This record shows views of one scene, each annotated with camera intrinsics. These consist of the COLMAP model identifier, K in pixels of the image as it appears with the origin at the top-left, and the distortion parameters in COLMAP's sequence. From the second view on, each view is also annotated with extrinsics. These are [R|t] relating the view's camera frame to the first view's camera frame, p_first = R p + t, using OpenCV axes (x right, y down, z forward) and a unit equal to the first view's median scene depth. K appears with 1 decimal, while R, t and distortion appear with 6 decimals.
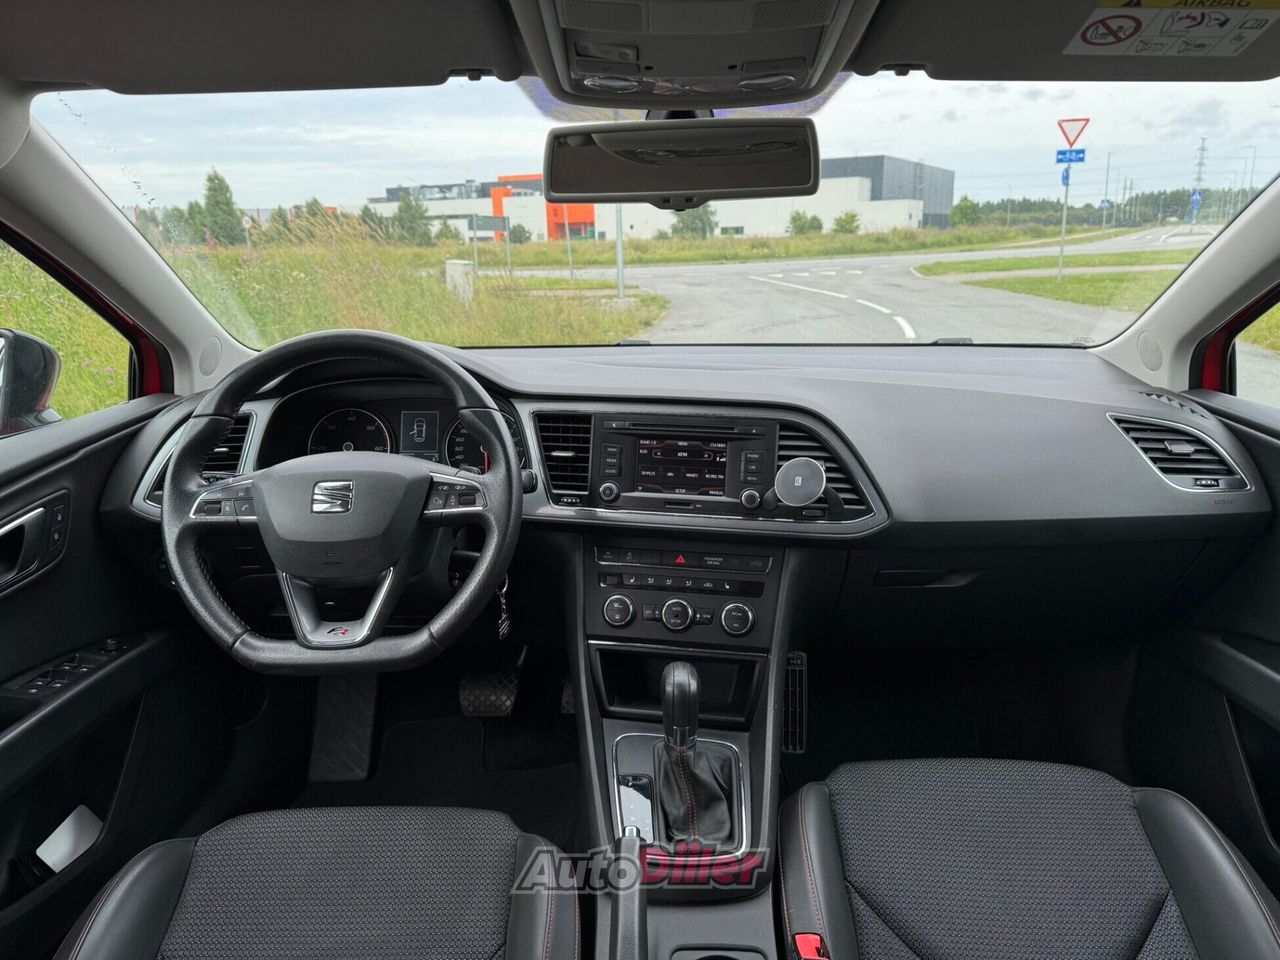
lens RADIAL K [[894.7, 0, 640.8], [0, 894.7, 486.7], [0, 0, 1]] dist [0.031440, -0.034444]
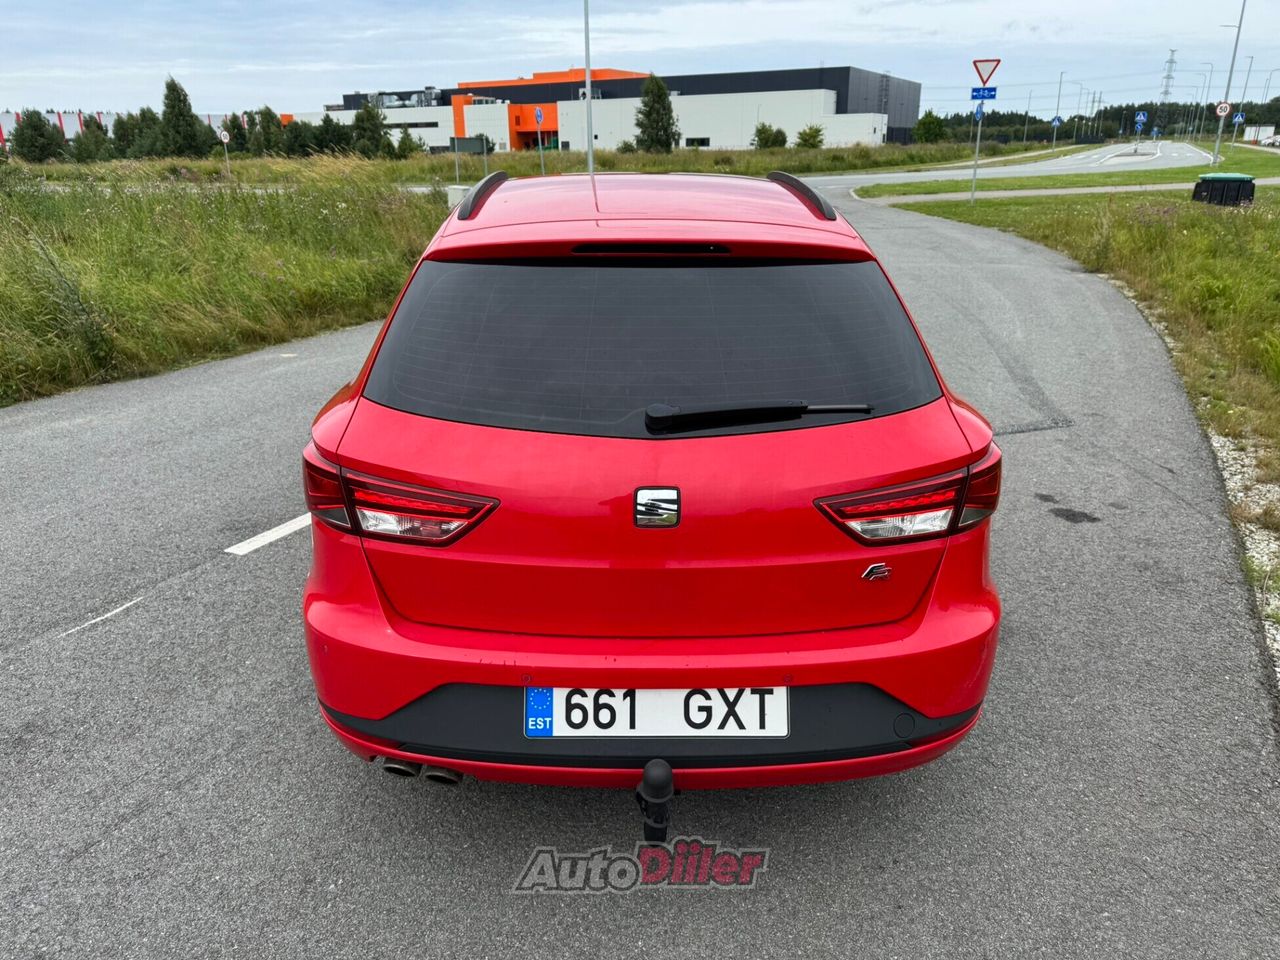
lens RADIAL K [[894.7, 0, 622.0], [0, 894.7, 484.1], [0, 0, 1]] dist [0.031440, -0.034444]
pose [[0.999813, -0.000271, 0.019319, -0.004528], [-0.001418, 0.996178, 0.087331, 0.021420], [-0.019269, -0.087342, 0.995992, -0.128981]]
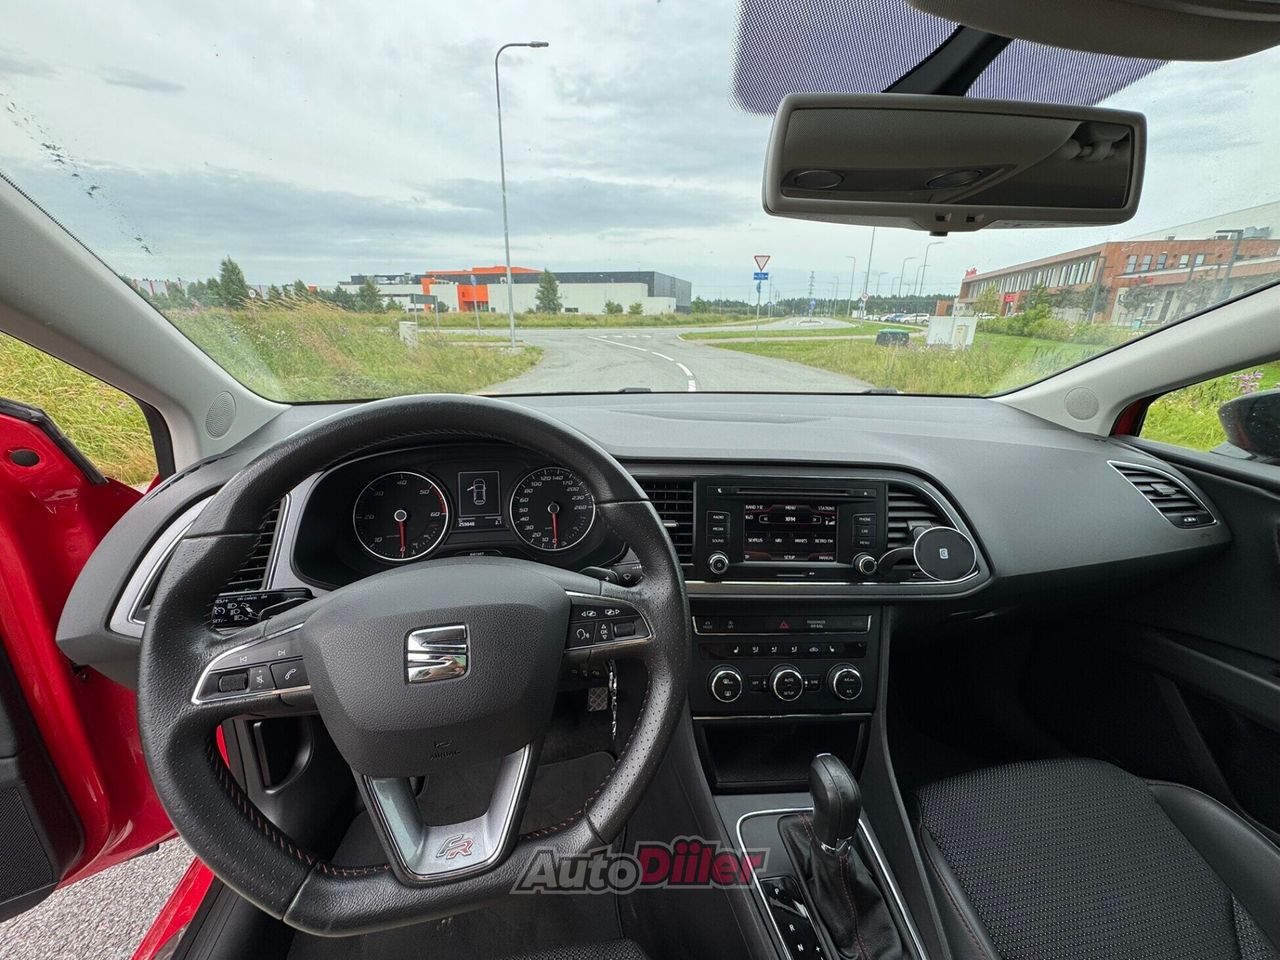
lens RADIAL K [[508.0, 0, 640.9], [0, 508.0, 475.3], [0, 0, 1]] dist [-0.005565, -0.000268]
pose [[0.973208, -0.036123, 0.227070, -0.009948], [0.028030, 0.998855, 0.038769, -0.004680], [-0.228210, -0.031365, 0.973107, 0.022091]]
